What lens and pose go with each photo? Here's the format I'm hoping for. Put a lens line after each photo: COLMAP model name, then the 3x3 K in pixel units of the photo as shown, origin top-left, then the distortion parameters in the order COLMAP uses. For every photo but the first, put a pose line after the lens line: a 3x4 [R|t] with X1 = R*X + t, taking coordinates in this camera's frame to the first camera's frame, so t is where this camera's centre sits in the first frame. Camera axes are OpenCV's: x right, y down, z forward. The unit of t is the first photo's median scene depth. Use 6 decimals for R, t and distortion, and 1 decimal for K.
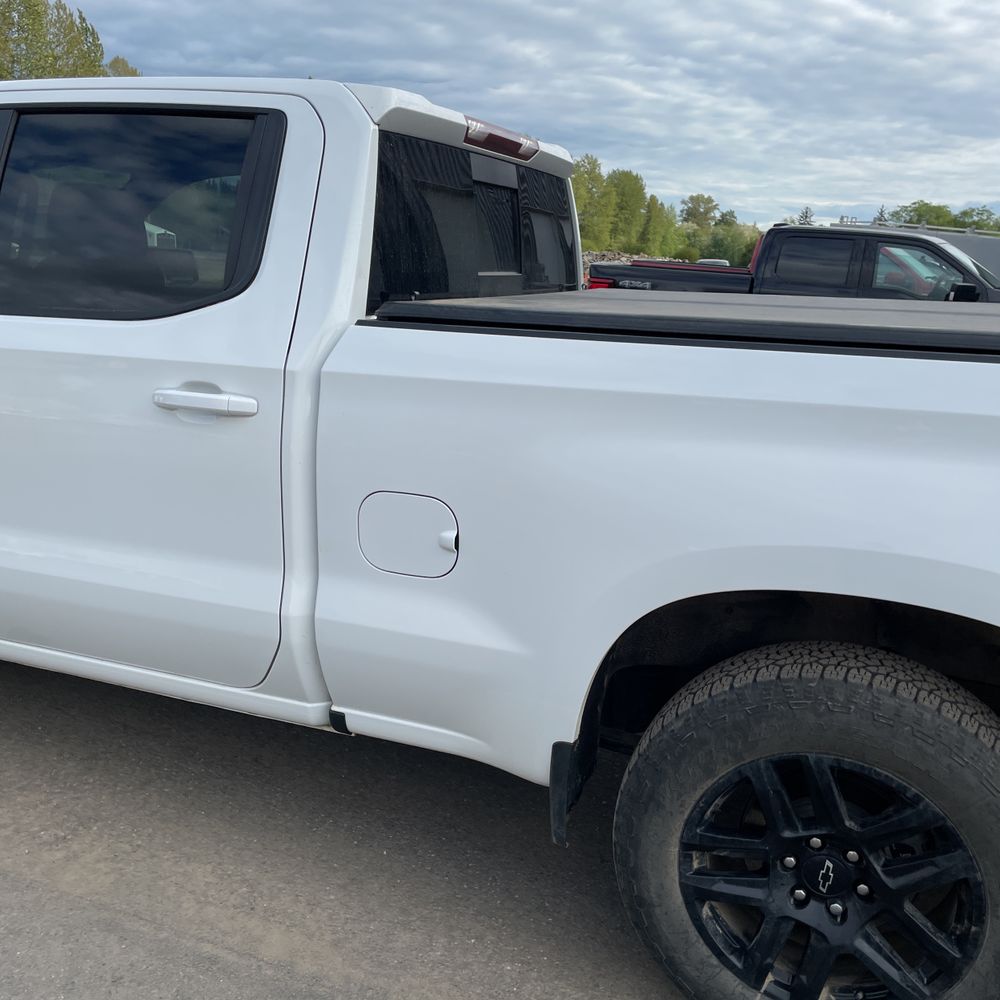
lens RADIAL K [[997.3, 0, 484.8], [0, 997.3, 511.8], [0, 0, 1]] dist [0.108807, -0.145936]
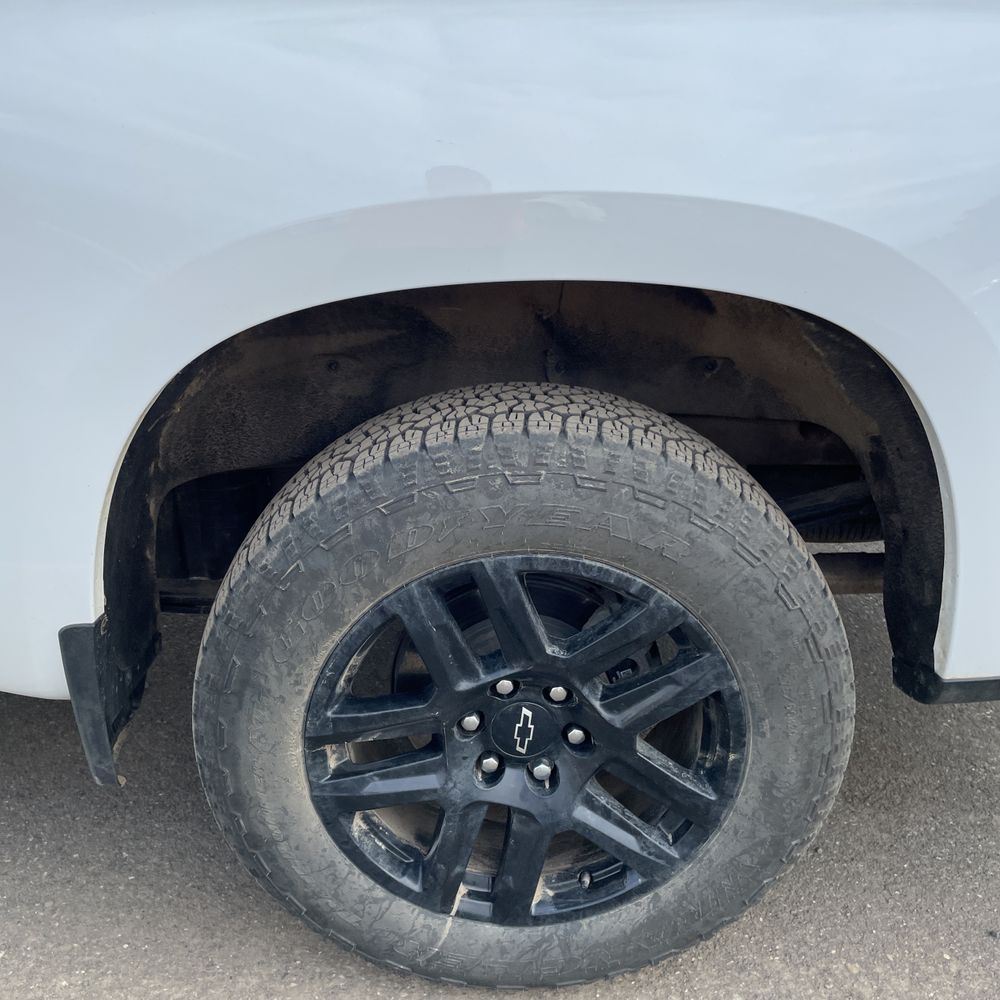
lens RADIAL K [[997.3, 0, 484.8], [0, 997.3, 511.8], [0, 0, 1]] dist [0.108807, -0.145936]
pose [[0.920170, -0.176191, 0.349634, 0.107909], [0.114330, 0.975017, 0.190447, 0.090980], [-0.374455, -0.135270, 0.917325, 0.425843]]
